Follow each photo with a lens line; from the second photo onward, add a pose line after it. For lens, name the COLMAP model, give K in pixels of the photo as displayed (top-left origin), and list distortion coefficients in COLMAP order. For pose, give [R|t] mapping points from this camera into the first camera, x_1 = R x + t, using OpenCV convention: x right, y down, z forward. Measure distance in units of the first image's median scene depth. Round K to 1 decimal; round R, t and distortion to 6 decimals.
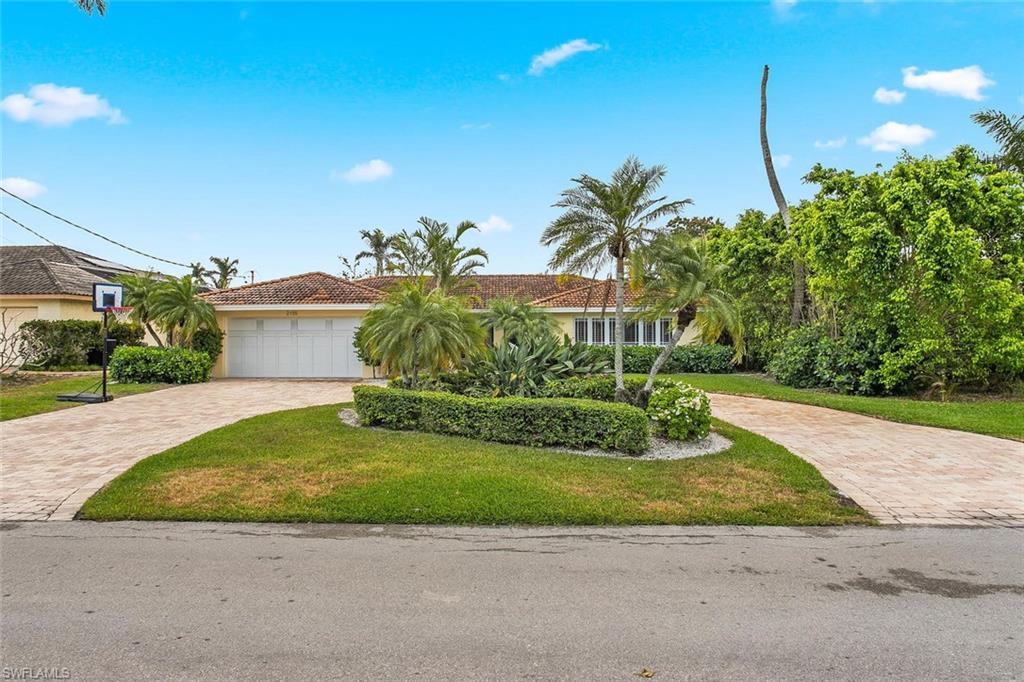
lens RADIAL K [[463.1, 0, 508.4], [0, 463.1, 344.1], [0, 0, 1]] dist [-0.012379, 0.002943]
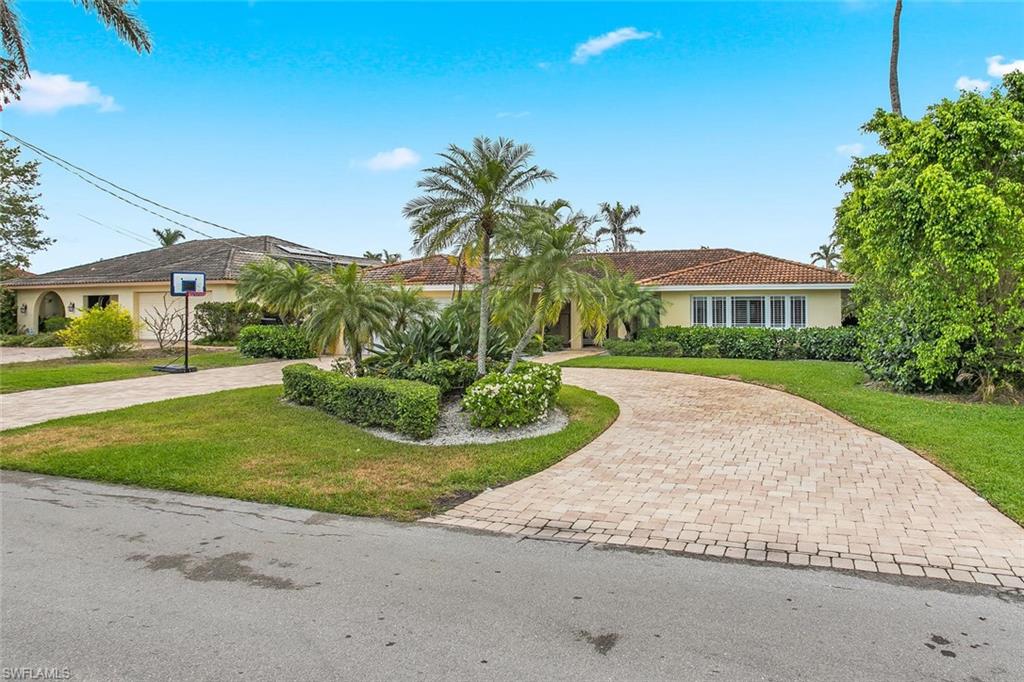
lens RADIAL K [[477.5, 0, 512.4], [0, 477.5, 332.6], [0, 0, 1]] dist [-0.017653, 0.000251]
pose [[0.971846, 0.010079, -0.235402, 1.769626], [-0.006209, 0.999833, 0.017176, -0.022603], [0.235536, -0.015231, 0.971746, 0.136488]]
